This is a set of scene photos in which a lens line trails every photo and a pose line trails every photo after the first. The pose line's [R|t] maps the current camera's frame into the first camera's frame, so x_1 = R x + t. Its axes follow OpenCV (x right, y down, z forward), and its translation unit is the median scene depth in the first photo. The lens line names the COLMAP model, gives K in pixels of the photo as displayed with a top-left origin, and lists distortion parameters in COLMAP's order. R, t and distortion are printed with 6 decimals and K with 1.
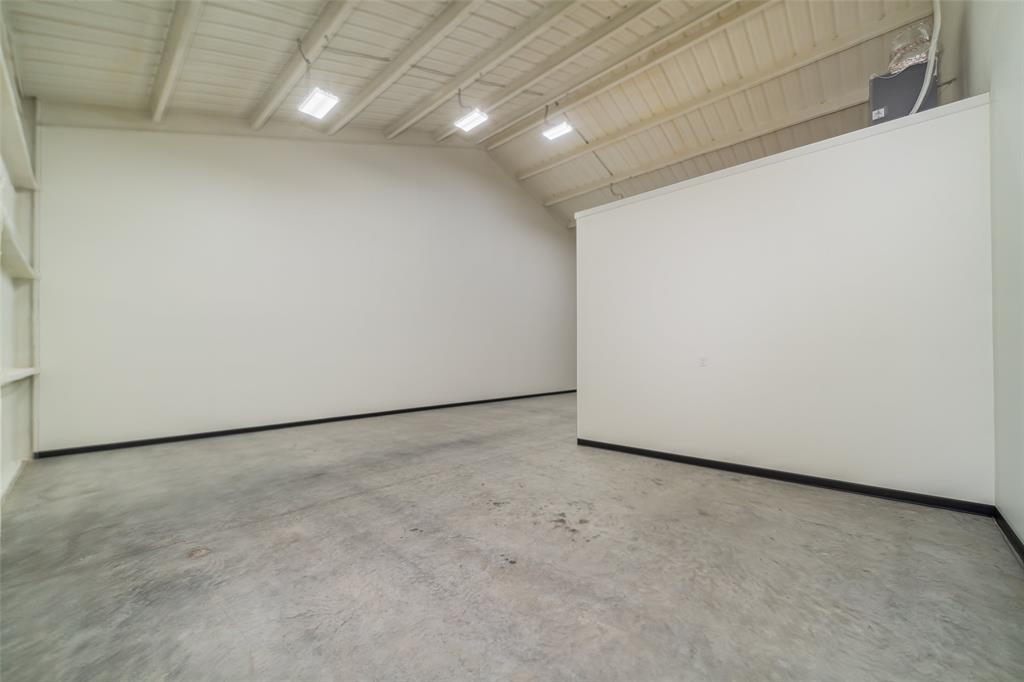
lens RADIAL K [[415.1, 0, 512.2], [0, 415.1, 356.2], [0, 0, 1]] dist [0.000511, 0.000432]
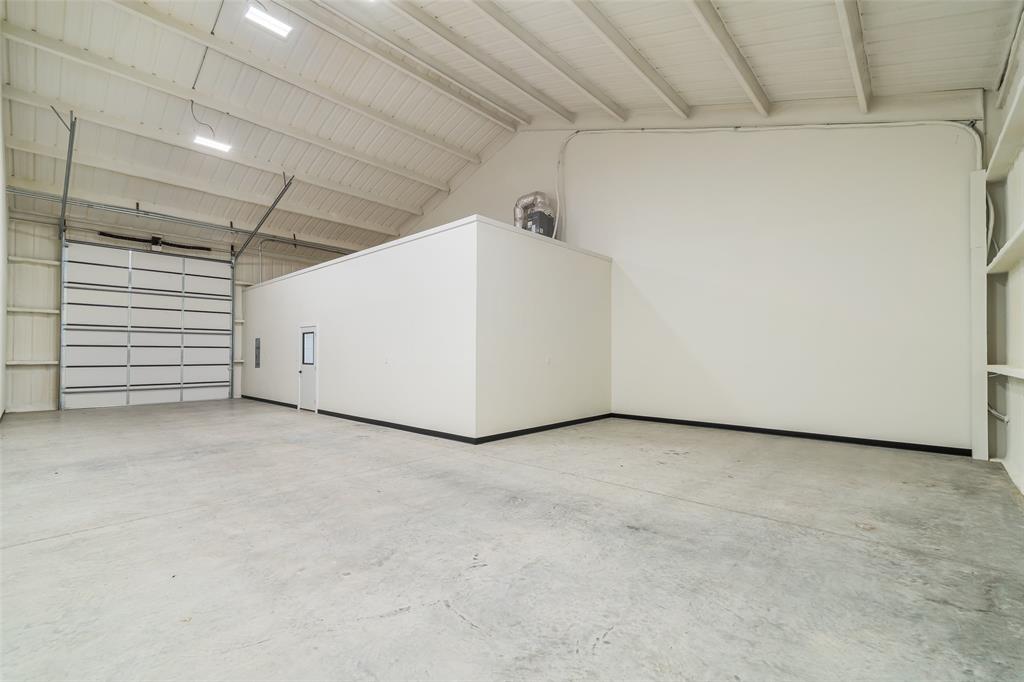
lens RADIAL K [[447.3, 0, 512.1], [0, 447.3, 354.6], [0, 0, 1]] dist [0.000162, -0.008462]
pose [[-0.028426, 0.015849, 0.999470, -1.608859], [0.002767, 0.999872, -0.015776, 0.023095], [-0.999592, 0.002317, -0.028466, 1.652673]]
